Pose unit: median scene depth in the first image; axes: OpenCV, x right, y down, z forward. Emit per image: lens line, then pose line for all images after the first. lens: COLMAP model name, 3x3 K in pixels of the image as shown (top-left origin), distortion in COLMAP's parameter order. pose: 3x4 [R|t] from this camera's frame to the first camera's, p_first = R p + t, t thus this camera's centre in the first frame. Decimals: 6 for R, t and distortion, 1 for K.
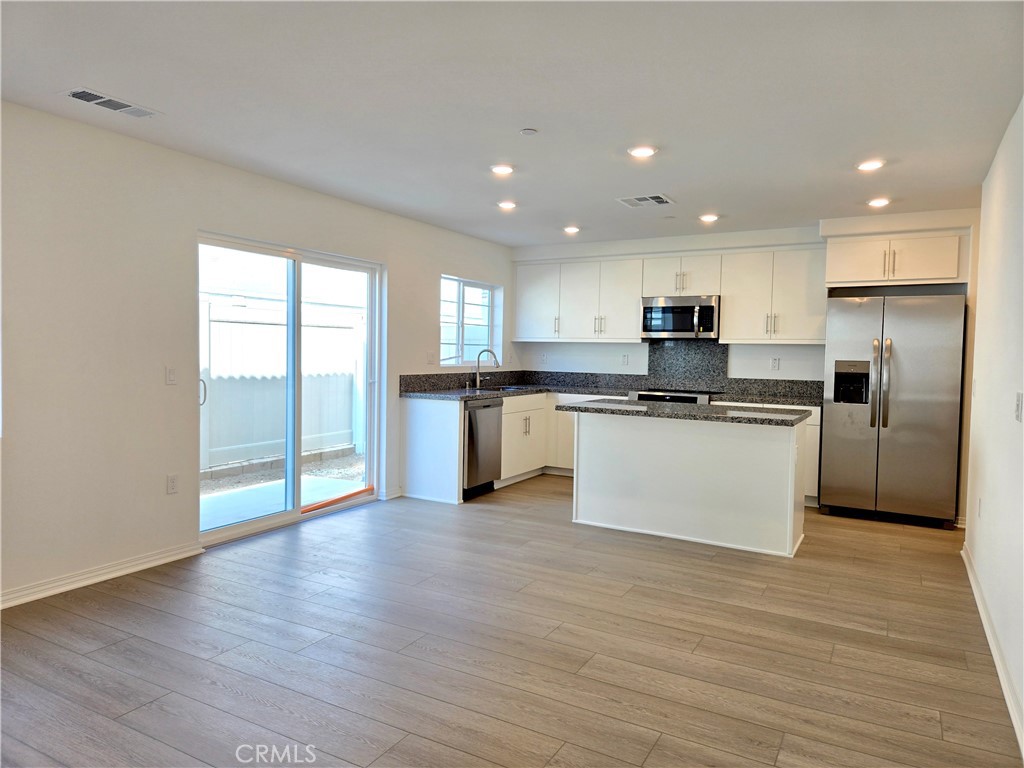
lens RADIAL K [[684.9, 0, 501.3], [0, 684.9, 377.1], [0, 0, 1]] dist [0.072400, -0.052602]
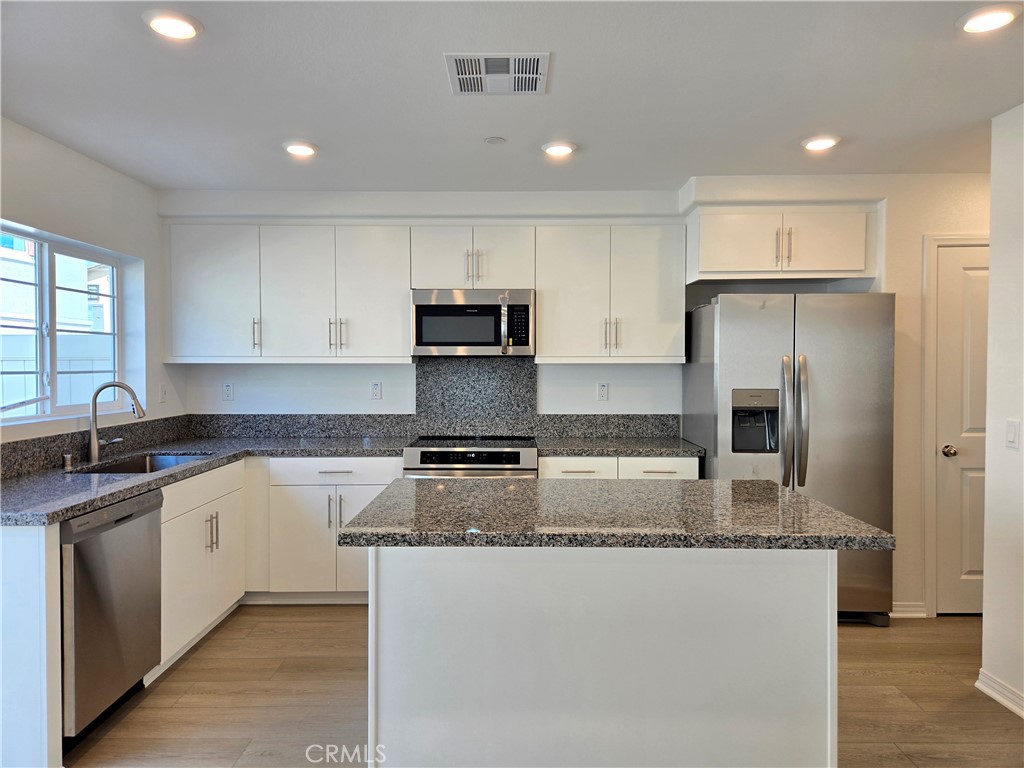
lens RADIAL K [[684.9, 0, 507.6], [0, 684.9, 380.6], [0, 0, 1]] dist [0.072400, -0.052602]
pose [[0.870999, -0.029860, 0.490377, -0.025314], [0.035500, 0.999367, -0.002200, -0.037754], [-0.490001, 0.019324, 0.871508, 0.528991]]
